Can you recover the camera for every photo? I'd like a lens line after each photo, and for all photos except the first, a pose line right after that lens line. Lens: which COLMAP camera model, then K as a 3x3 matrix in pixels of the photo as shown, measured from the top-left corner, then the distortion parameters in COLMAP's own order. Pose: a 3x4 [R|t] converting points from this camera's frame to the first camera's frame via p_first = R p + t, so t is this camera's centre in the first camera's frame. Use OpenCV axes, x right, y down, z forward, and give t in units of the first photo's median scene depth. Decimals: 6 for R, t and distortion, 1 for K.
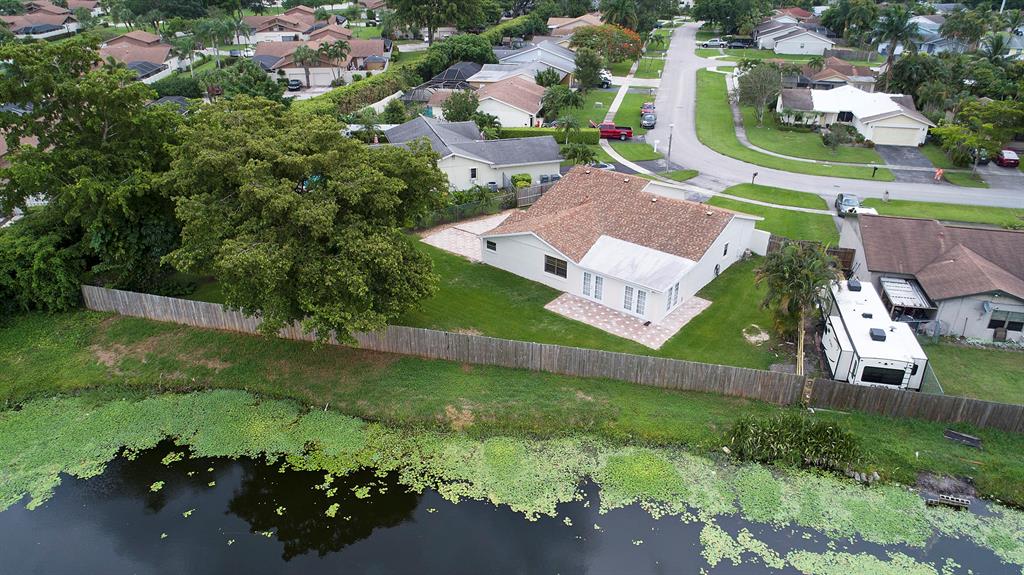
lens RADIAL K [[685.7, 0, 512.0], [0, 685.7, 287.5], [0, 0, 1]] dist [-0.004179, 0.003168]
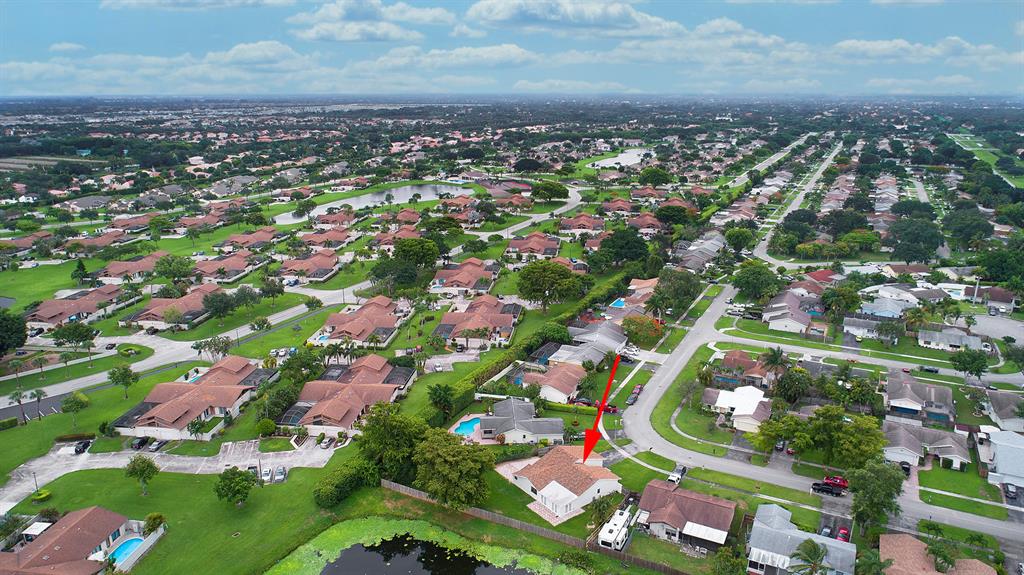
lens RADIAL K [[685.7, 0, 512.0], [0, 685.7, 287.5], [0, 0, 1]] dist [-0.004179, 0.003168]
pose [[0.971787, 0.060878, -0.227869, 0.637169], [-0.103164, 0.978509, -0.178540, -0.376321], [0.212103, 0.197011, 0.957183, -2.131516]]
